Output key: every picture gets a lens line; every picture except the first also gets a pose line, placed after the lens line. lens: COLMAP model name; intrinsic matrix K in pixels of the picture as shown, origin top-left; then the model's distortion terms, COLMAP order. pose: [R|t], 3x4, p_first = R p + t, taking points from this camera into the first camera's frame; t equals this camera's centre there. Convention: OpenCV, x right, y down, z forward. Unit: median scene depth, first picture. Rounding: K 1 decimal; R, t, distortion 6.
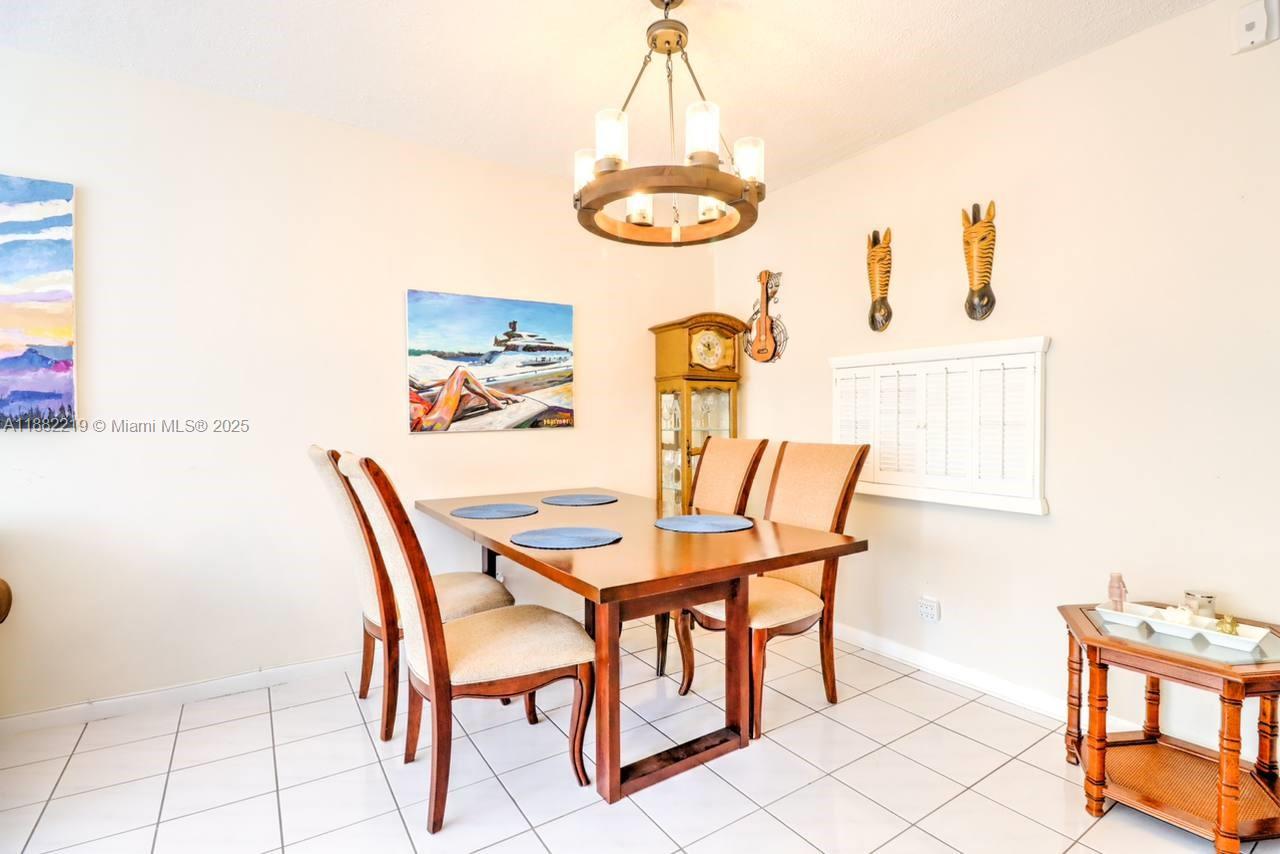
lens RADIAL K [[592.9, 0, 644.2], [0, 592.9, 423.5], [0, 0, 1]] dist [-0.003777, -0.008867]
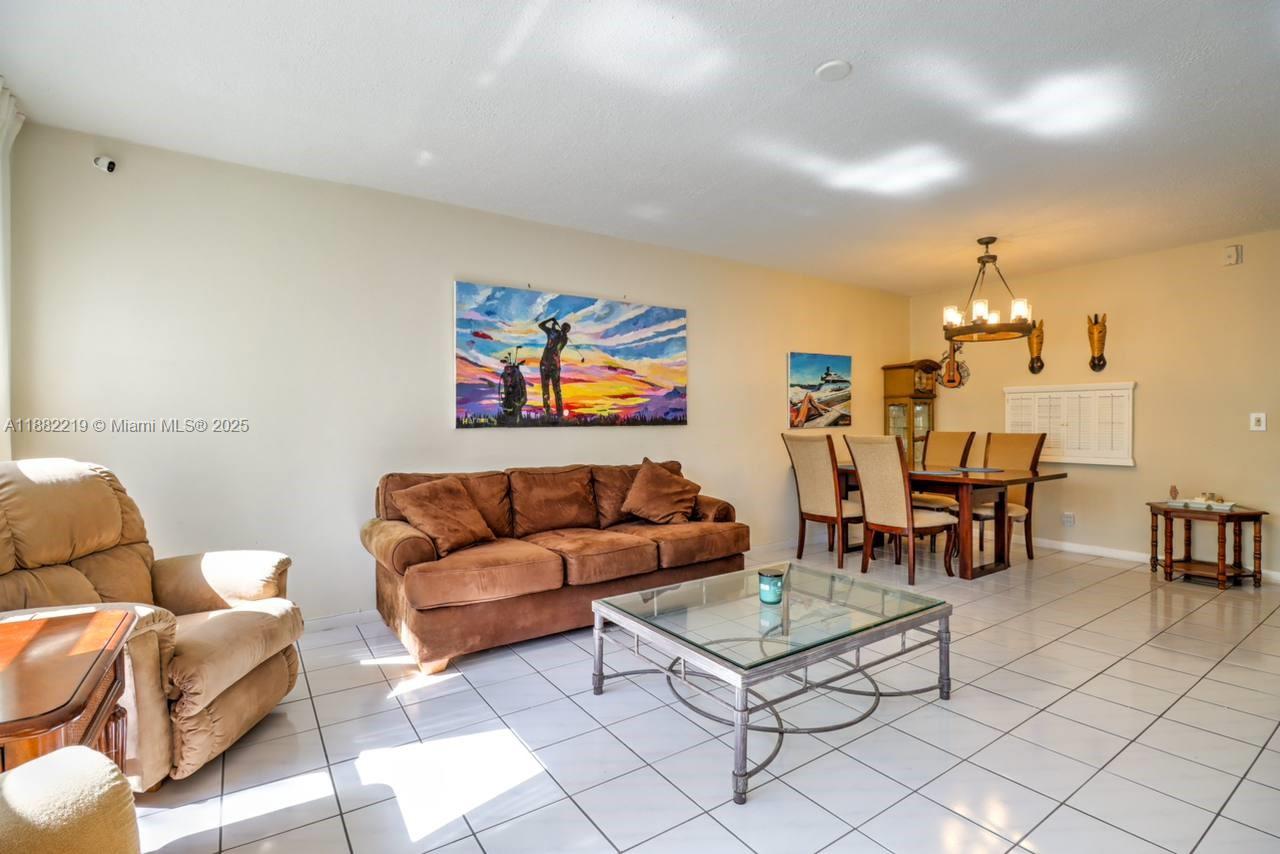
lens RADIAL K [[592.9, 0, 644.2], [0, 592.9, 423.5], [0, 0, 1]] dist [-0.003777, -0.008867]
pose [[0.999950, -0.000991, 0.009942, -0.878321], [0.001040, 0.999987, -0.004973, 0.009619], [-0.009937, 0.004983, 0.999938, -0.874974]]
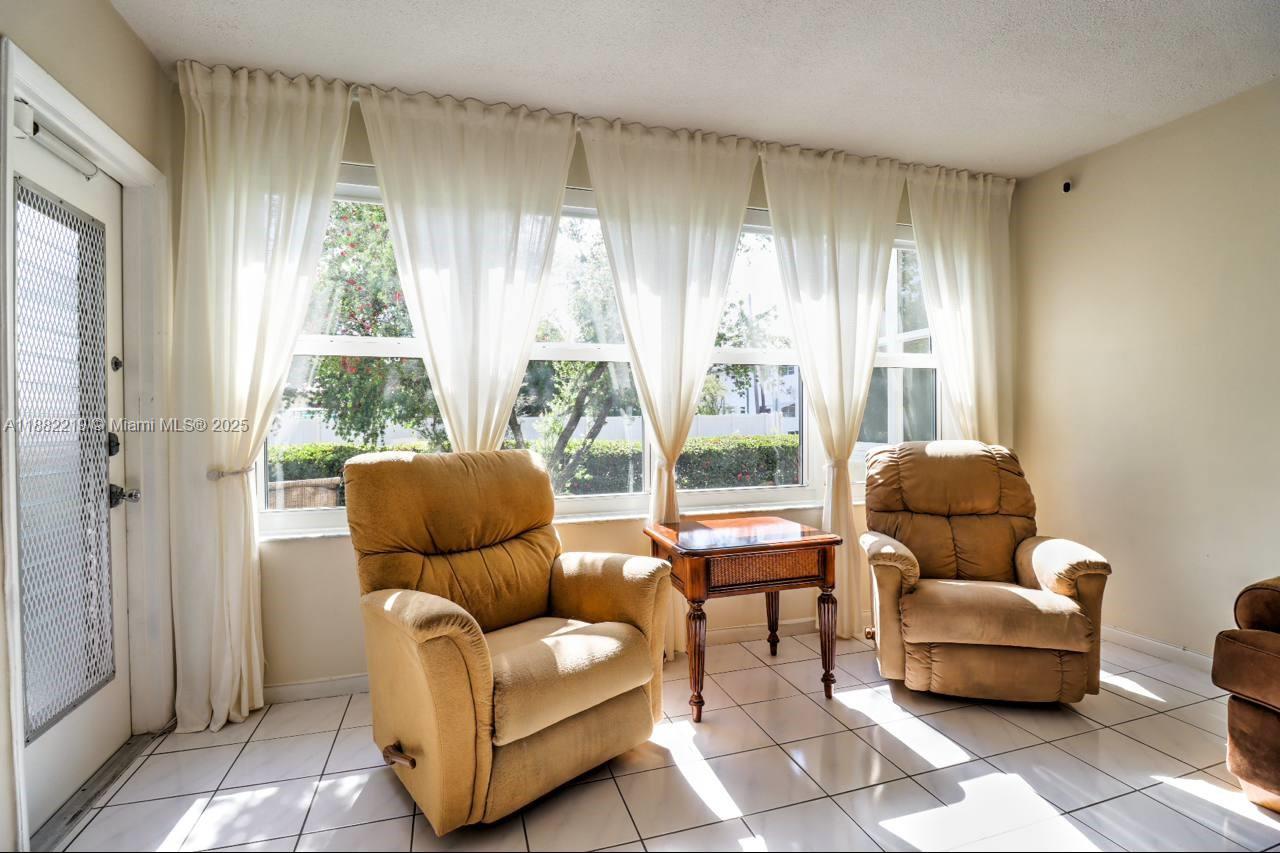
lens RADIAL K [[592.9, 0, 644.2], [0, 592.9, 423.0], [0, 0, 1]] dist [-0.003777, -0.008867]
pose [[-0.276358, 0.012993, -0.960967, -0.471616], [0.004015, 0.999915, 0.012365, 0.003867], [0.961046, -0.000441, -0.276387, -0.363967]]
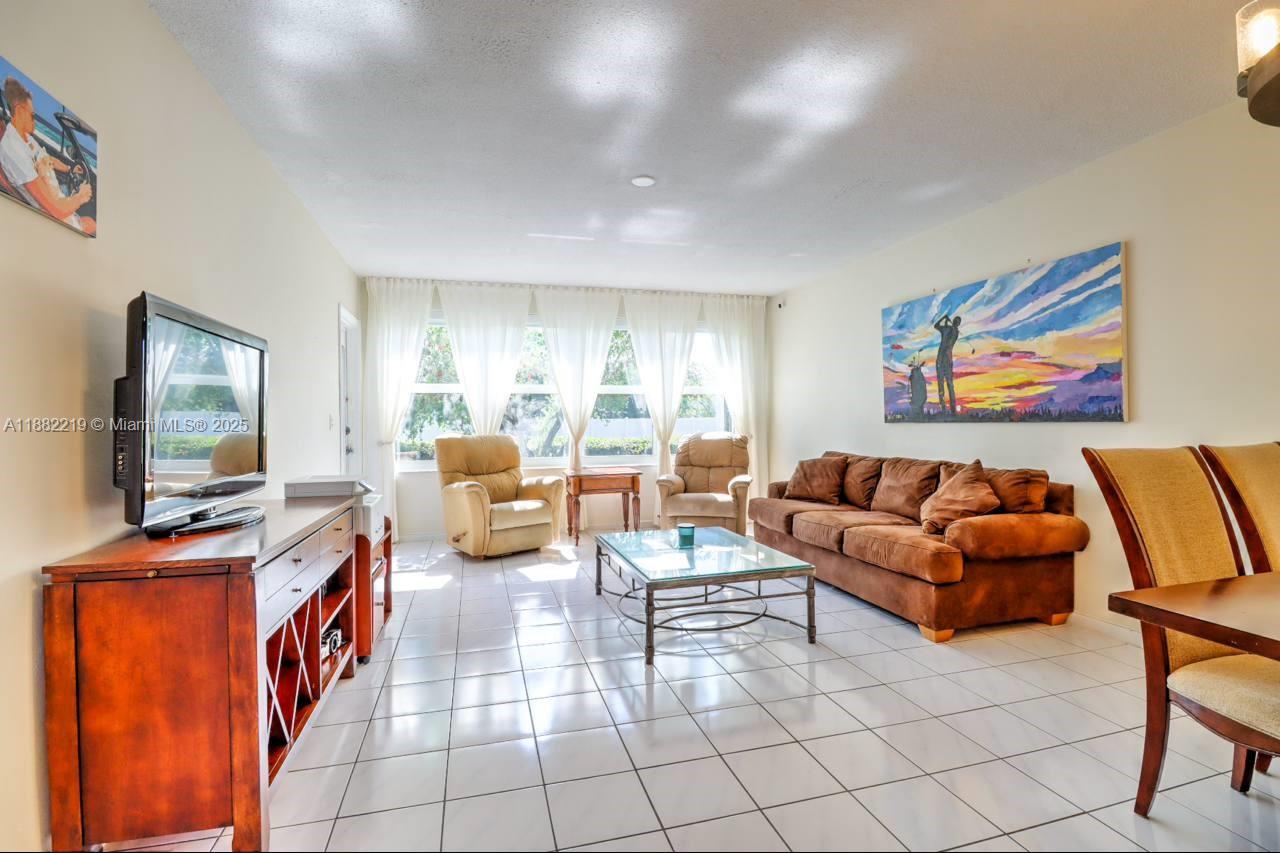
lens RADIAL K [[592.9, 0, 644.2], [0, 592.9, 423.0], [0, 0, 1]] dist [-0.003777, -0.008867]
pose [[-0.304745, 0.009665, -0.952385, 0.506502], [0.002639, 0.999953, 0.009303, -0.003465], [0.952430, 0.000321, -0.304756, 0.276612]]
